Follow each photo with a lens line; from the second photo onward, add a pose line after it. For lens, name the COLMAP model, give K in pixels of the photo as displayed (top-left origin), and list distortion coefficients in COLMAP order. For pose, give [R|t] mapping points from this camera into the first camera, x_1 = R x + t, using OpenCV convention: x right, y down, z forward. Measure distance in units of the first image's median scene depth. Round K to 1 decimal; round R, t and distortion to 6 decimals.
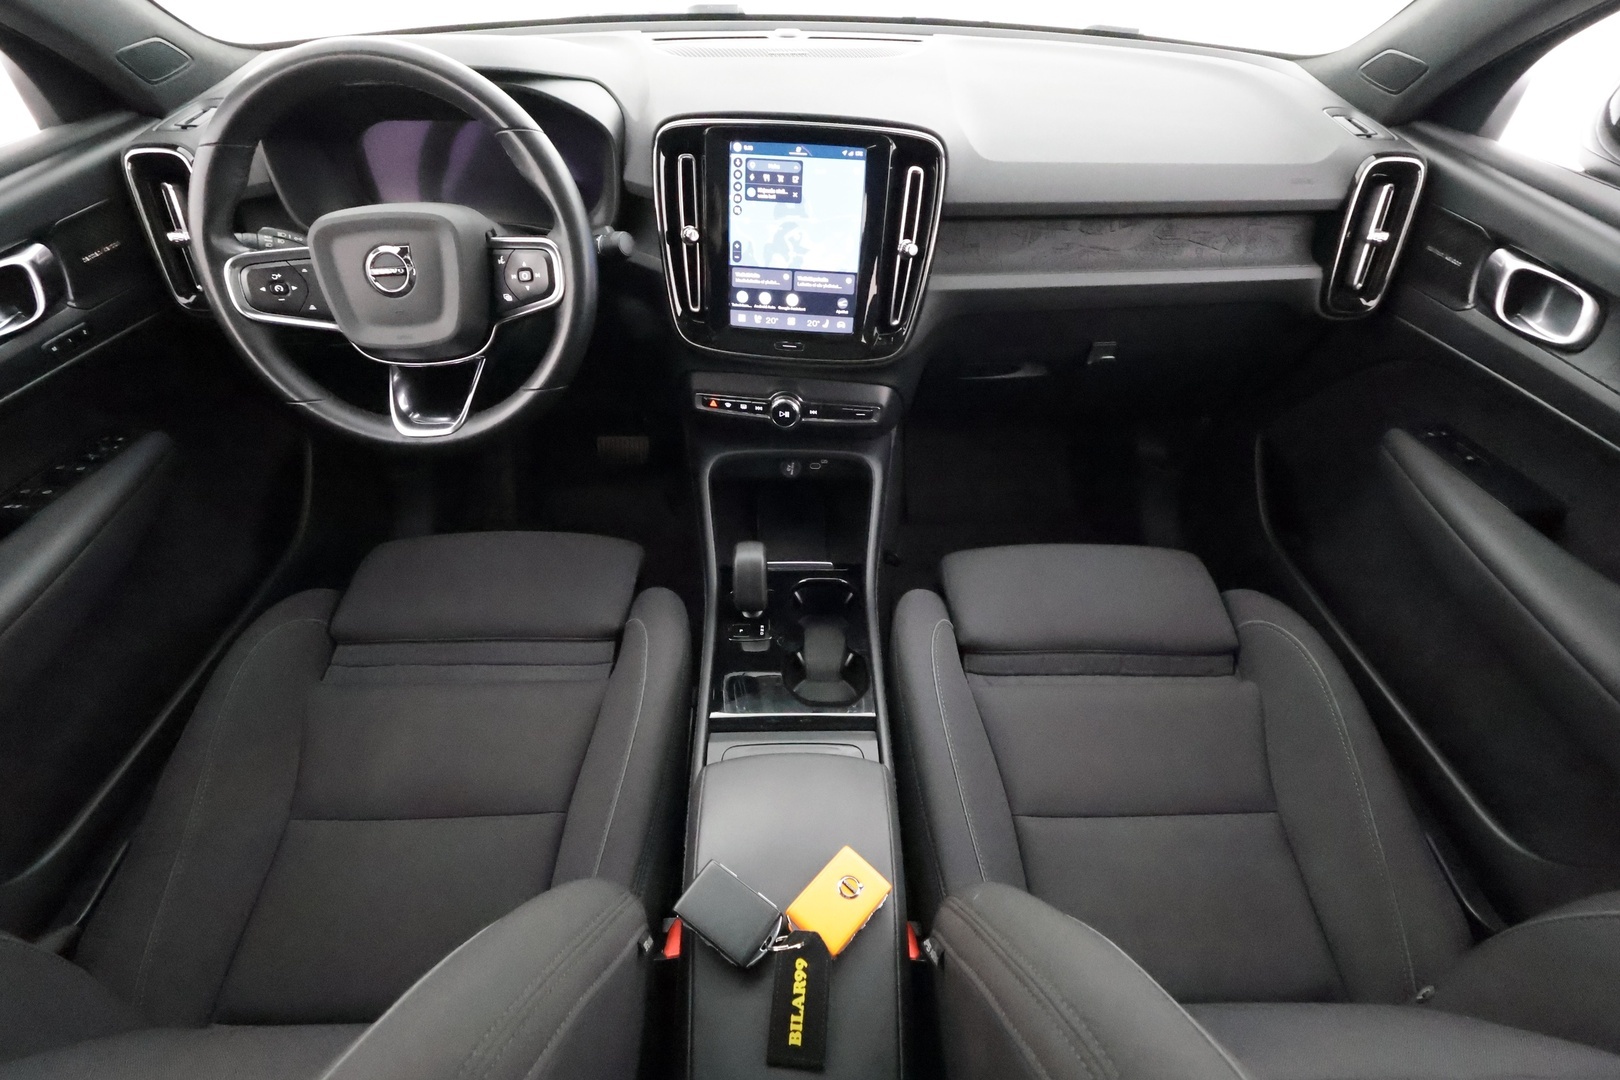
lens RADIAL K [[734.2, 0, 803.4], [0, 734.2, 534.0], [0, 0, 1]] dist [-0.010316, 0.001199]
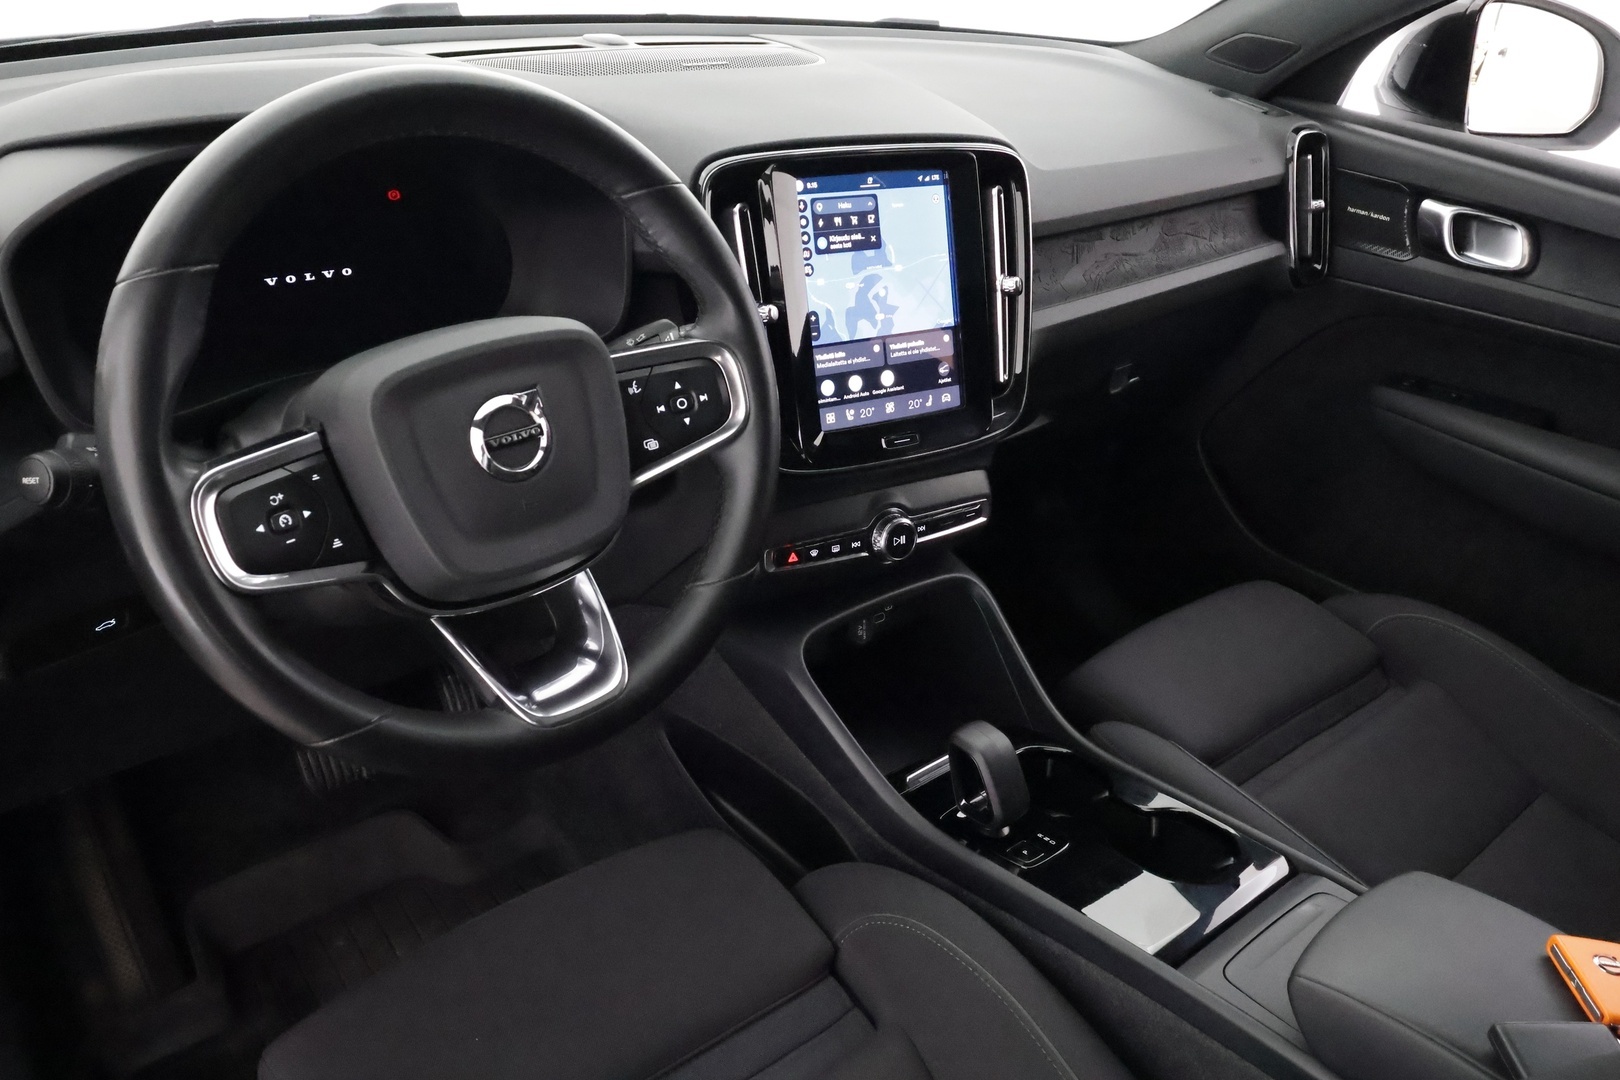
lens RADIAL K [[1251.6, 0, 817.3], [0, 1251.6, 535.4], [0, 0, 1]] dist [-0.004460, 0.007993]
pose [[0.777658, -0.257568, 0.573504, -0.836378], [0.372578, 0.923586, -0.090412, -0.102589], [-0.506394, 0.283984, 0.814198, 0.108272]]
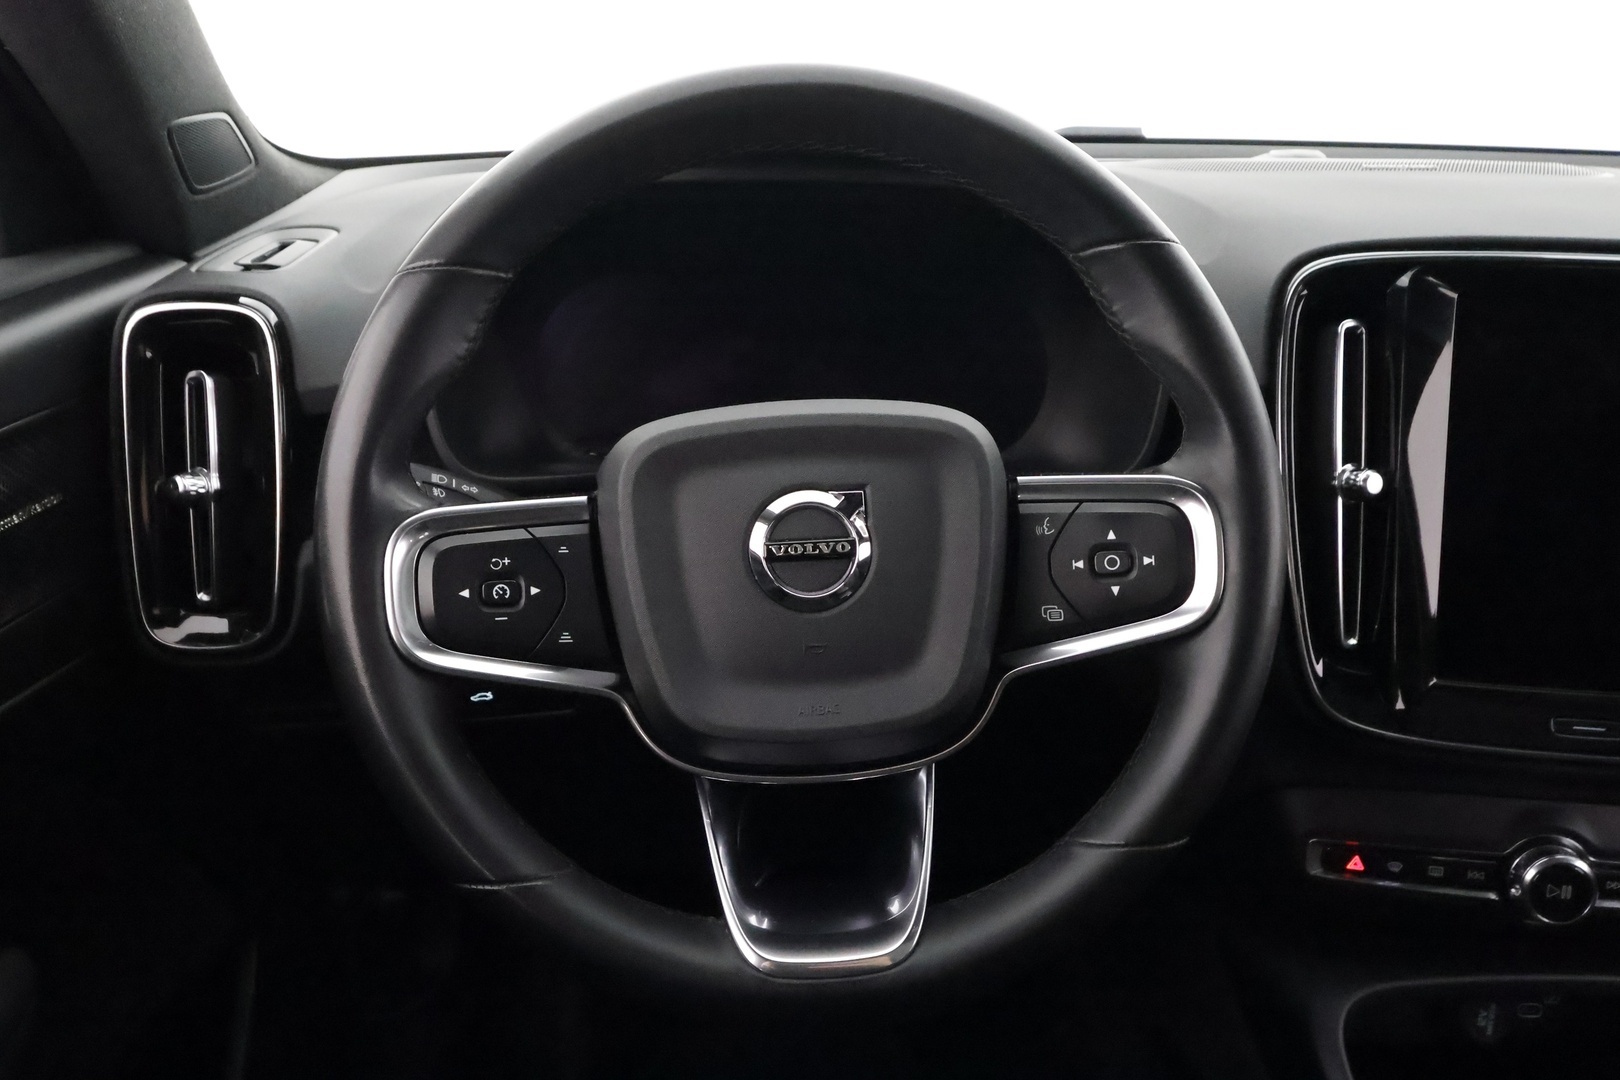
lens RADIAL K [[1251.6, 0, 804.3], [0, 1251.6, 553.6], [0, 0, 1]] dist [-0.004460, 0.007993]
pose [[0.999963, -0.003307, 0.007994, -0.503575], [0.006044, 0.928170, -0.372108, -0.091652], [-0.006190, 0.372142, 0.928155, 0.324750]]
